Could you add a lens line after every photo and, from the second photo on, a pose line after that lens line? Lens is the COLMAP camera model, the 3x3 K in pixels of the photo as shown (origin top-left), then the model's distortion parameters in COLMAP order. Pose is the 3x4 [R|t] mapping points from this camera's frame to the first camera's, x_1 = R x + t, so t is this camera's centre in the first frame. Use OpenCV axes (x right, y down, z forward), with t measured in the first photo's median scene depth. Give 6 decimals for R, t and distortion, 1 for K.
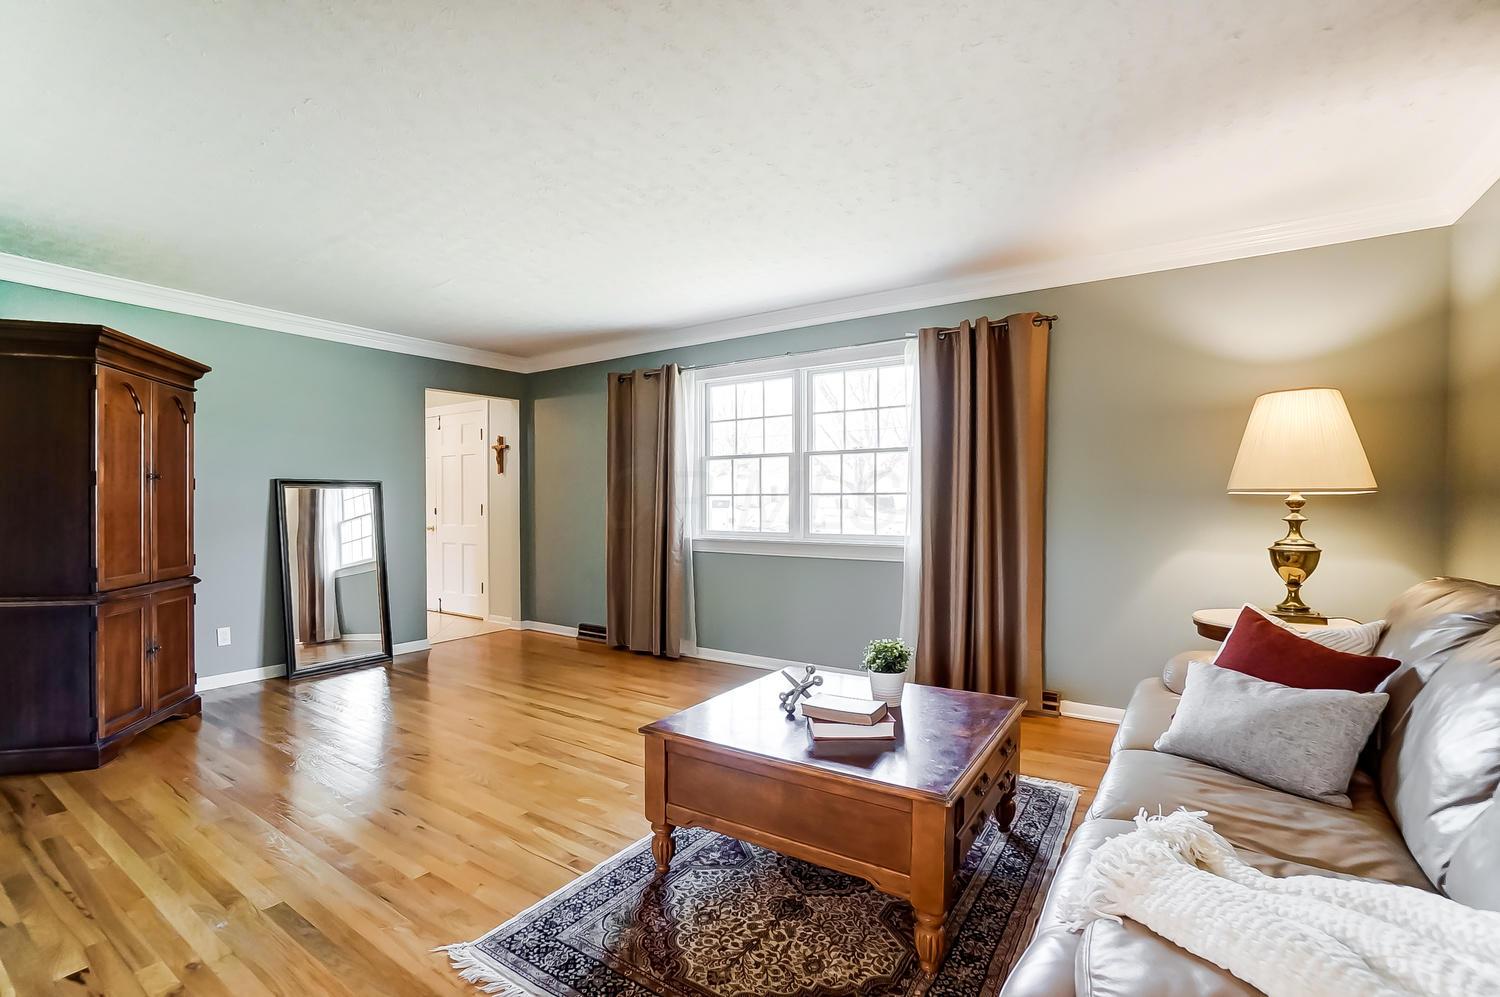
lens RADIAL K [[668.6, 0, 751.9], [0, 668.6, 502.3], [0, 0, 1]] dist [-0.062214, 0.023480]
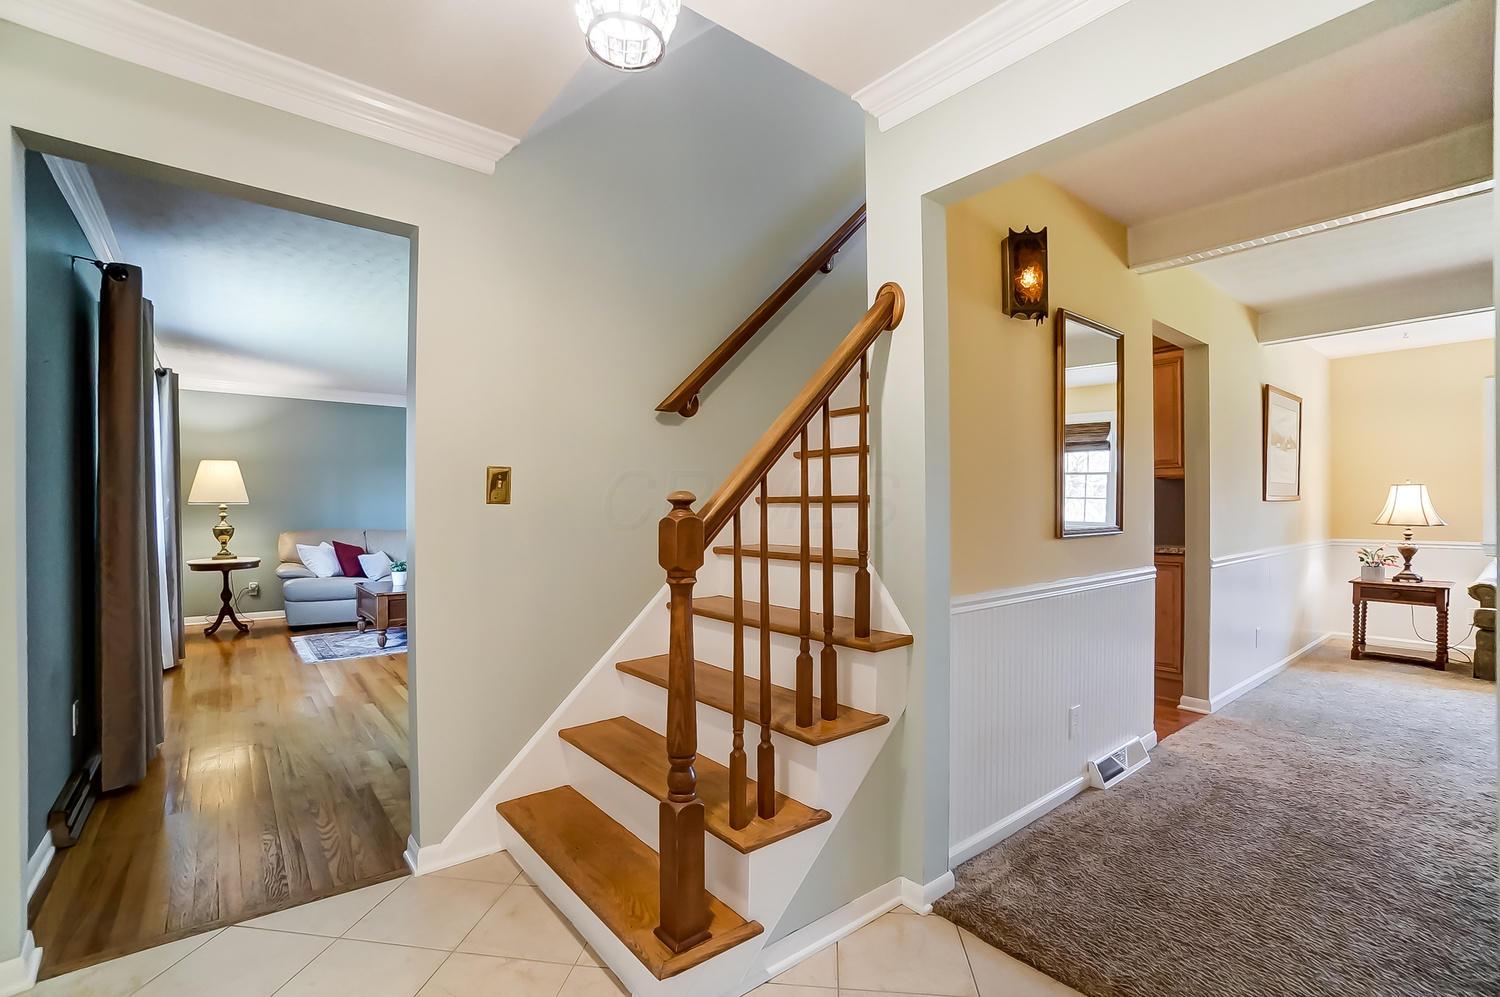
lens RADIAL K [[668.6, 0, 751.9], [0, 668.6, 502.3], [0, 0, 1]] dist [-0.062214, 0.023480]
pose [[-0.953448, 0.006622, 0.301486, -1.603255], [0.003502, 0.999935, -0.010885, 0.011411], [-0.301538, -0.009323, -0.953409, 2.591632]]
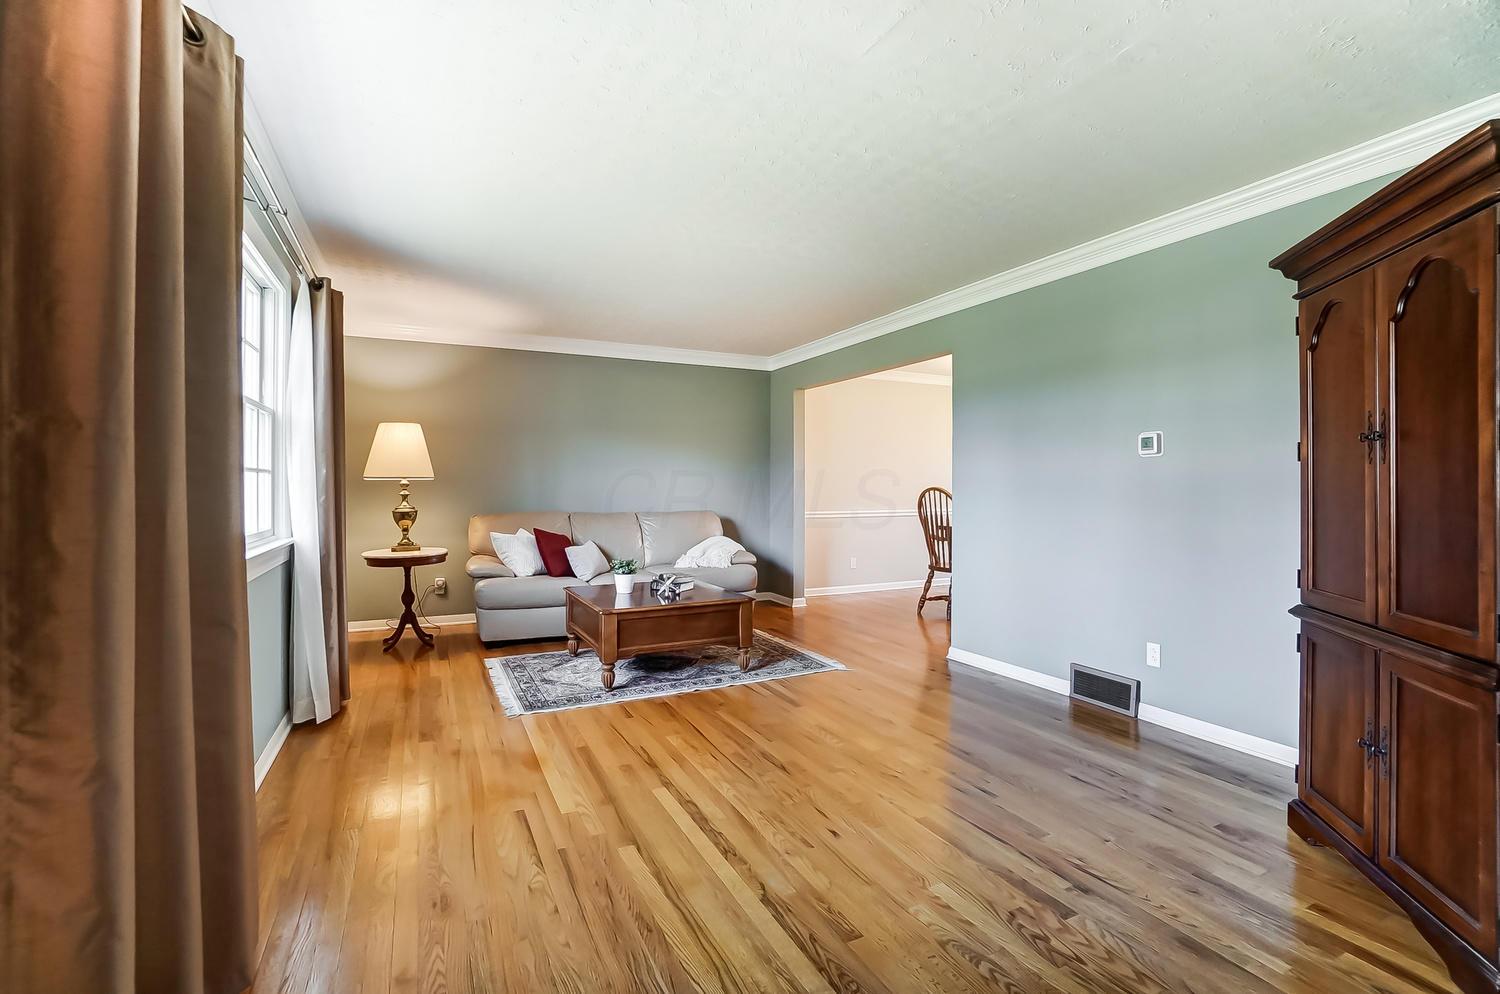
lens RADIAL K [[673.0, 0, 752.6], [0, 673.0, 482.6], [0, 0, 1]] dist [-0.036944, 0.000036]
pose [[-0.862696, 0.009378, 0.505636, -0.891157], [0.003586, 0.999916, -0.012426, 0.020456], [-0.505710, -0.008906, -0.862658, 2.074087]]
